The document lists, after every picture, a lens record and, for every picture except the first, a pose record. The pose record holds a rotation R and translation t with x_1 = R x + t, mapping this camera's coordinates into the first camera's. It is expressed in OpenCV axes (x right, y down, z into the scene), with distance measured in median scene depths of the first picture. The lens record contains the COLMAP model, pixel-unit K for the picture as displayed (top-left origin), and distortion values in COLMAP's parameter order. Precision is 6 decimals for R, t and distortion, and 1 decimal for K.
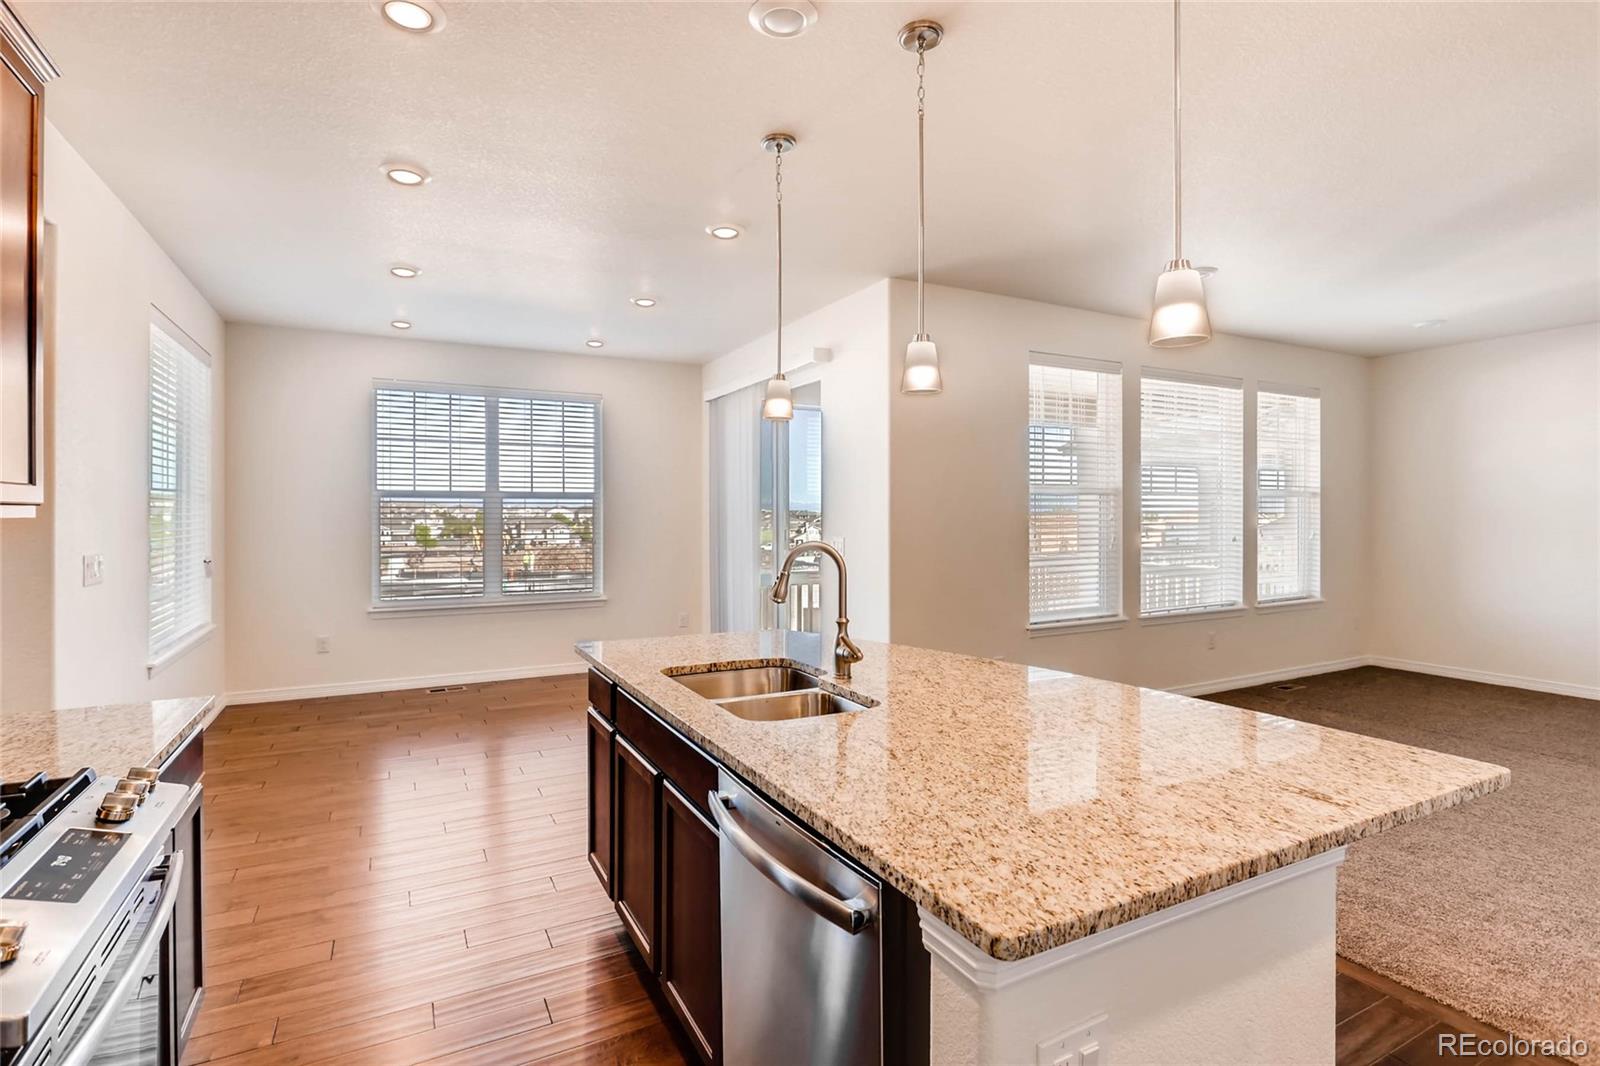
lens RADIAL K [[778.6, 0, 803.9], [0, 778.6, 524.3], [0, 0, 1]] dist [-0.004348, -0.000484]
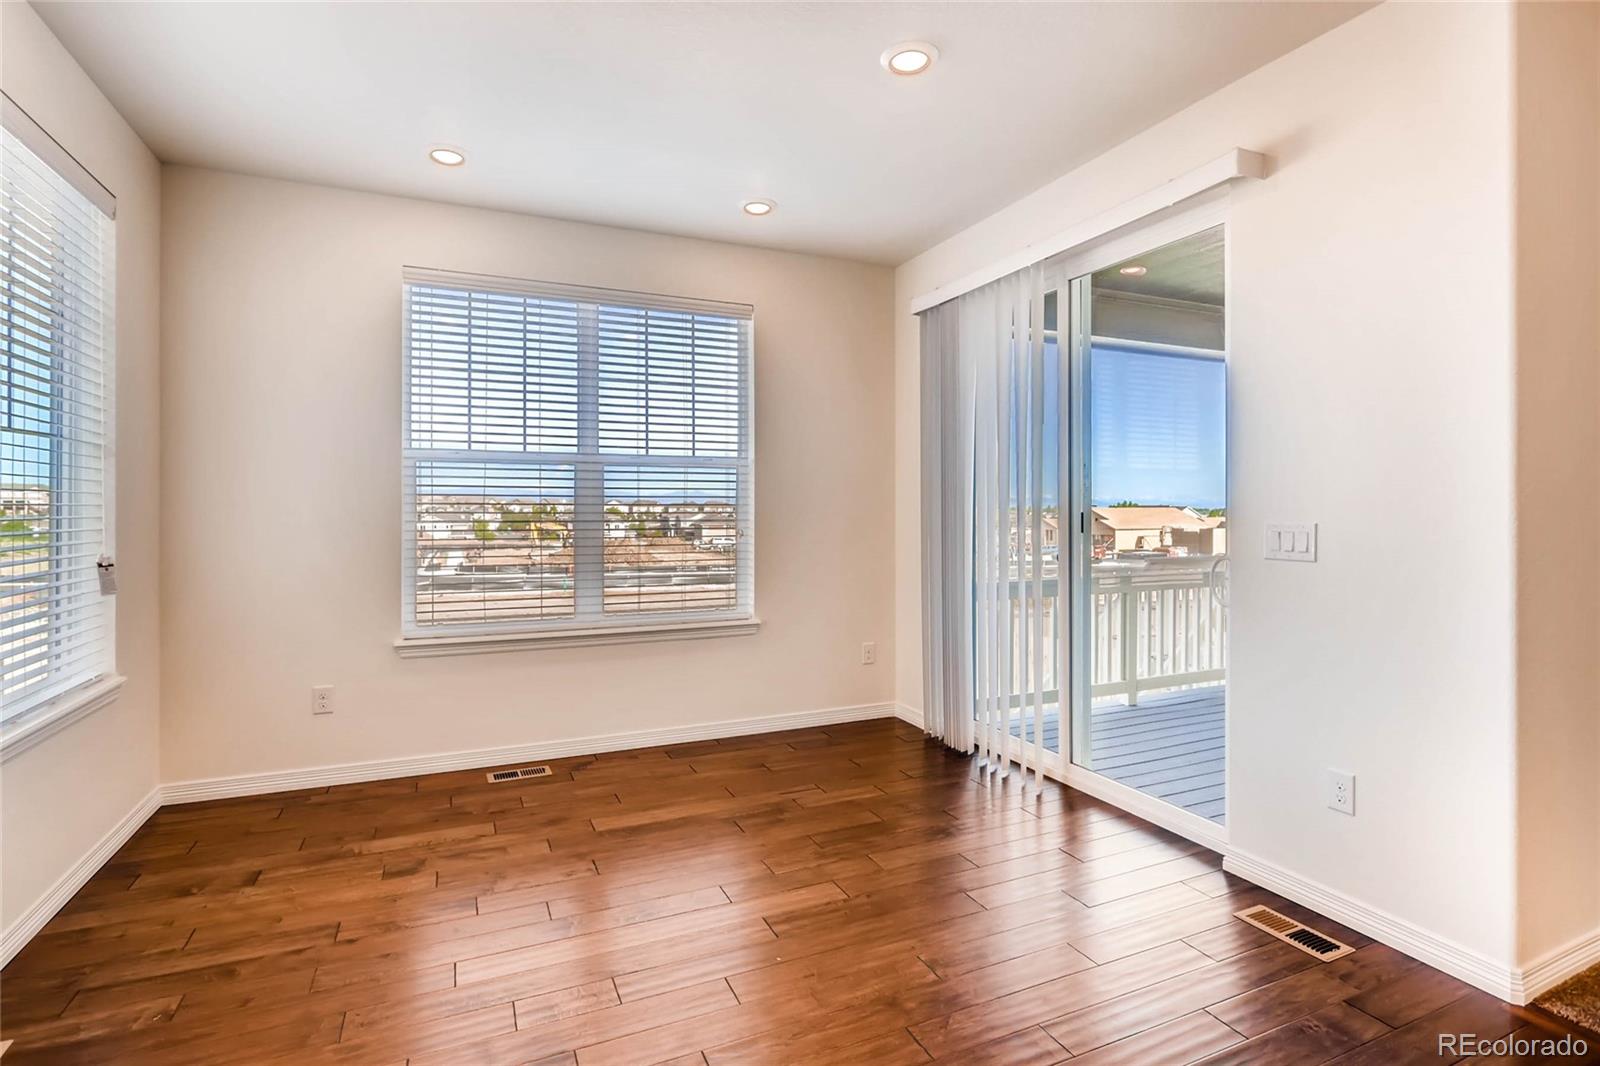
lens RADIAL K [[778.6, 0, 802.6], [0, 778.6, 527.7], [0, 0, 1]] dist [-0.004348, -0.000484]
pose [[0.997937, 0.004123, -0.064070, -0.047529], [-0.003451, 0.999938, 0.010601, 0.002912], [0.064110, -0.010358, 0.997889, 0.096707]]
